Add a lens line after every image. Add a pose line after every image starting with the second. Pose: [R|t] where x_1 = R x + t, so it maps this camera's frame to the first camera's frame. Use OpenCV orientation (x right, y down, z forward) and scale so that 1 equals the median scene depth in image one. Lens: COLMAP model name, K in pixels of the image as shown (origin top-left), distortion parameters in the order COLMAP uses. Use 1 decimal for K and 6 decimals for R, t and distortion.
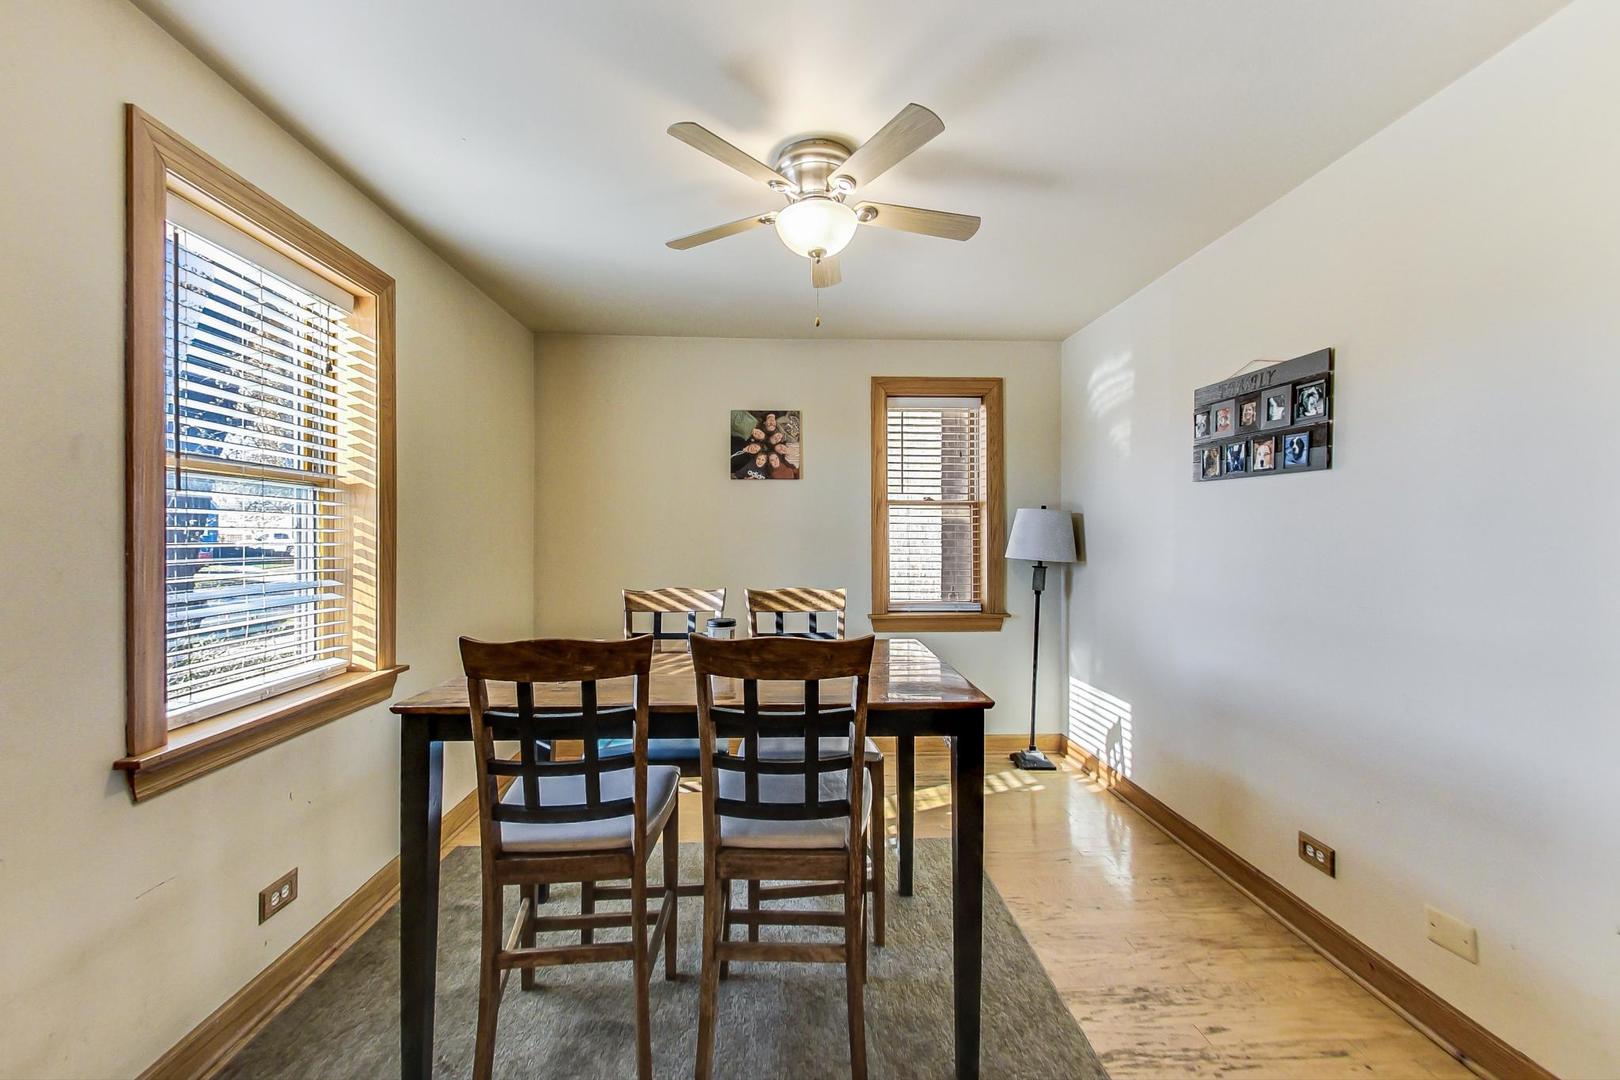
lens RADIAL K [[632.3, 0, 812.4], [0, 632.3, 541.7], [0, 0, 1]] dist [-0.000721, -0.000287]
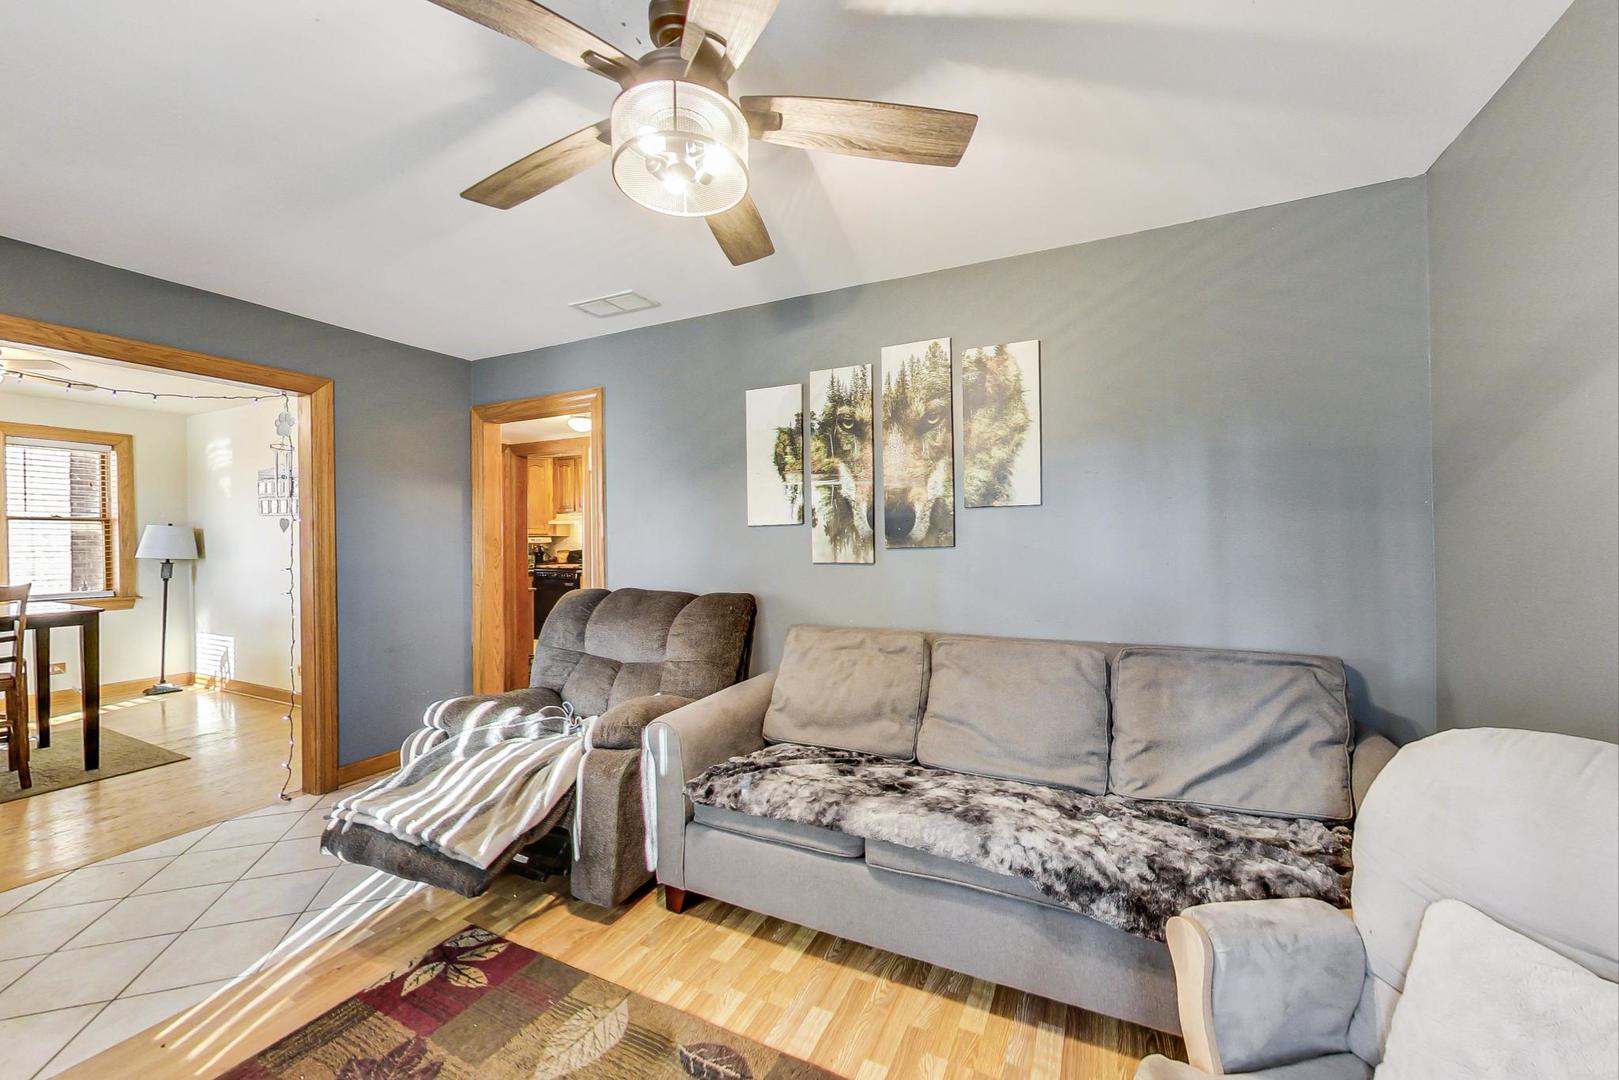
lens RADIAL K [[631.9, 0, 811.9], [0, 631.9, 541.7], [0, 0, 1]] dist [-0.000721, -0.000287]
pose [[0.481163, -0.007008, 0.876603, -0.316666], [0.019436, 0.999808, -0.002675, 0.030815], [-0.876415, 0.018325, 0.481207, -1.520515]]
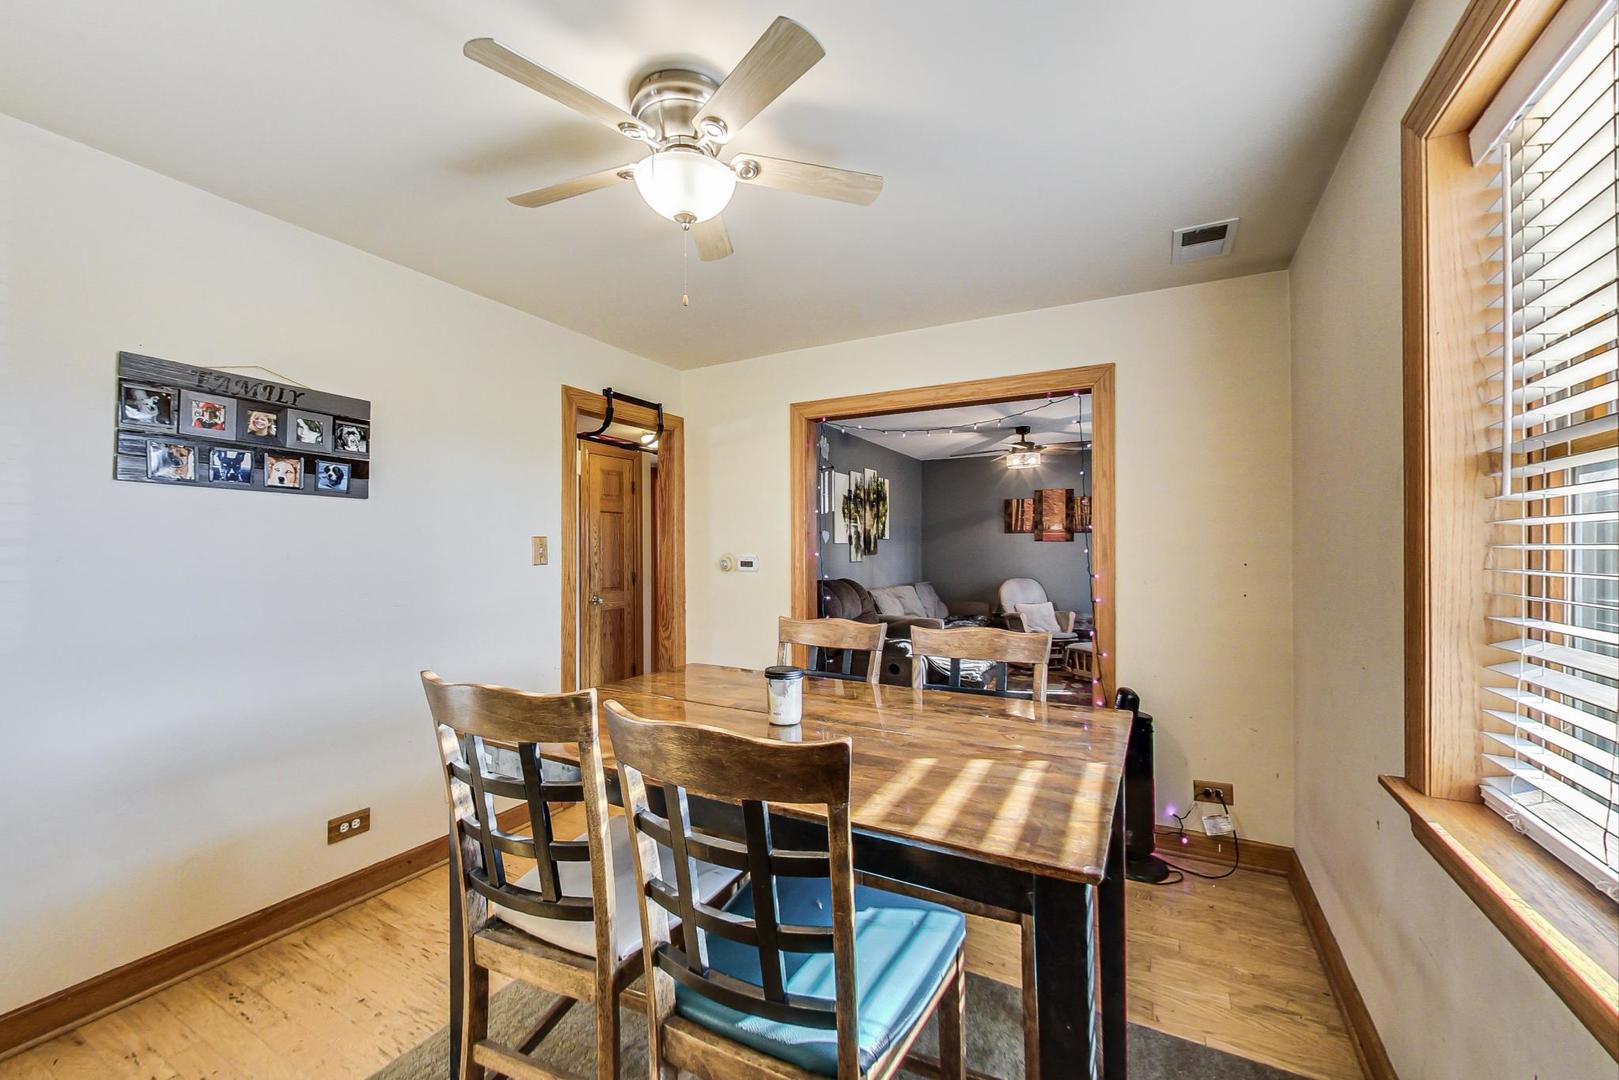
lens RADIAL K [[631.9, 0, 811.9], [0, 631.9, 541.7], [0, 0, 1]] dist [-0.000721, -0.000287]
pose [[-0.844531, 0.004847, 0.535485, -0.475236], [0.007921, 0.999963, 0.003442, -0.024297], [-0.535448, 0.007149, -0.844538, 1.307938]]
